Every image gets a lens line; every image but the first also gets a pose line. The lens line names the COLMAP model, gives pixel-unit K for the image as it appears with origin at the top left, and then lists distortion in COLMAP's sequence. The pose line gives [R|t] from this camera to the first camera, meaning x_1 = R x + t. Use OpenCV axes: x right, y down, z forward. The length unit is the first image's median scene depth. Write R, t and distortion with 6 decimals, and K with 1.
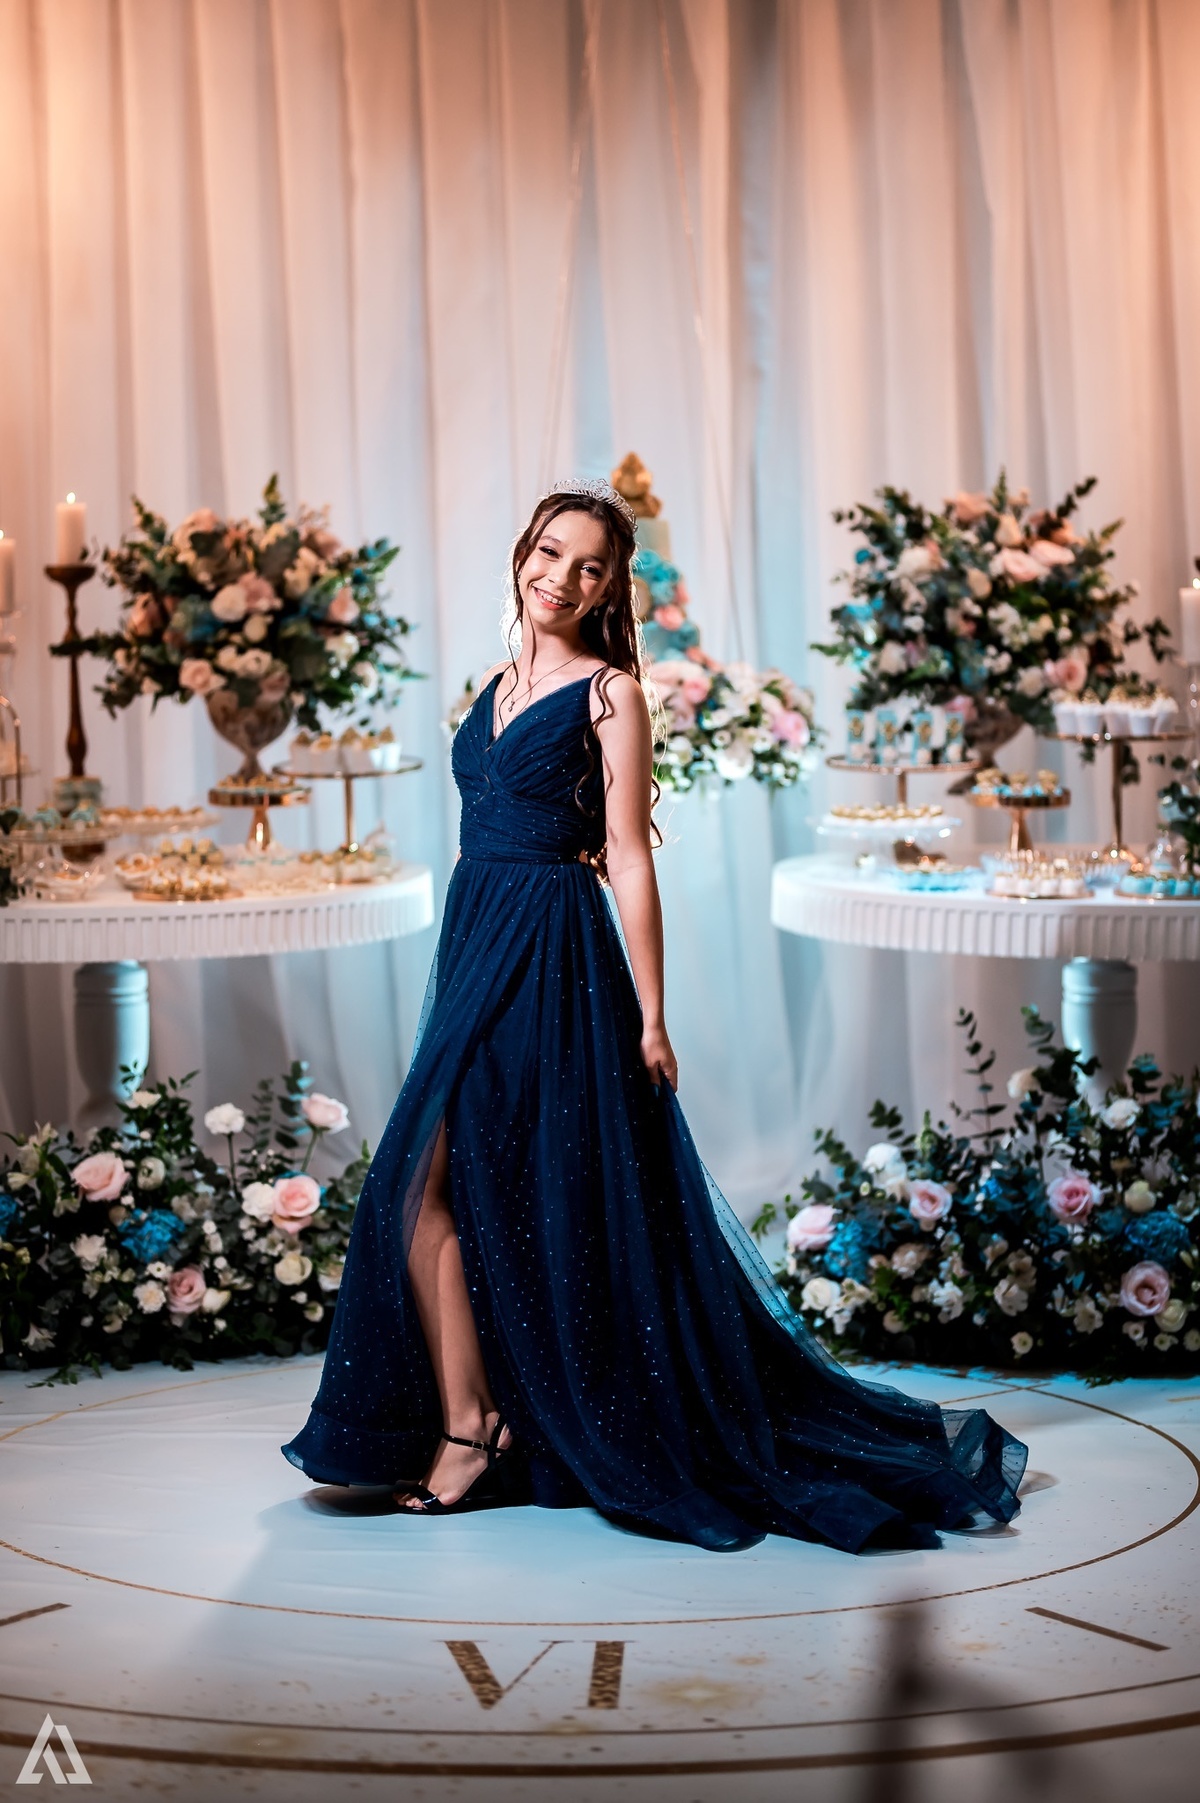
lens RADIAL K [[4317.3, 0, 608.0], [0, 4317.3, 902.3], [0, 0, 1]] dist [0.277356, 0.000000]
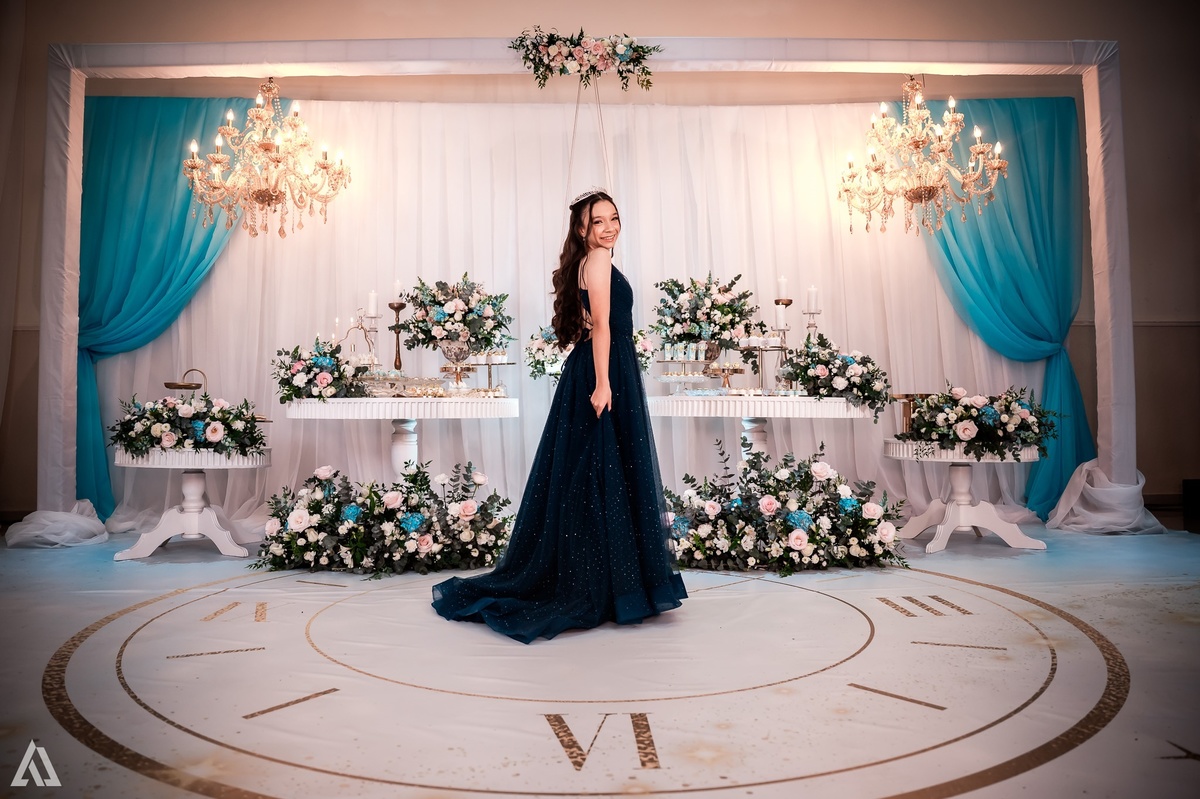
lens RADIAL K [[855.3, 0, 590.0], [0, 855.3, 395.8], [0, 0, 1]] dist [-0.061497, -0.000897]
pose [[0.998267, 0.004986, 0.058633, -0.029184], [0.001859, 0.993234, -0.116113, 0.059871], [-0.058815, 0.116021, 0.991504, 0.473073]]
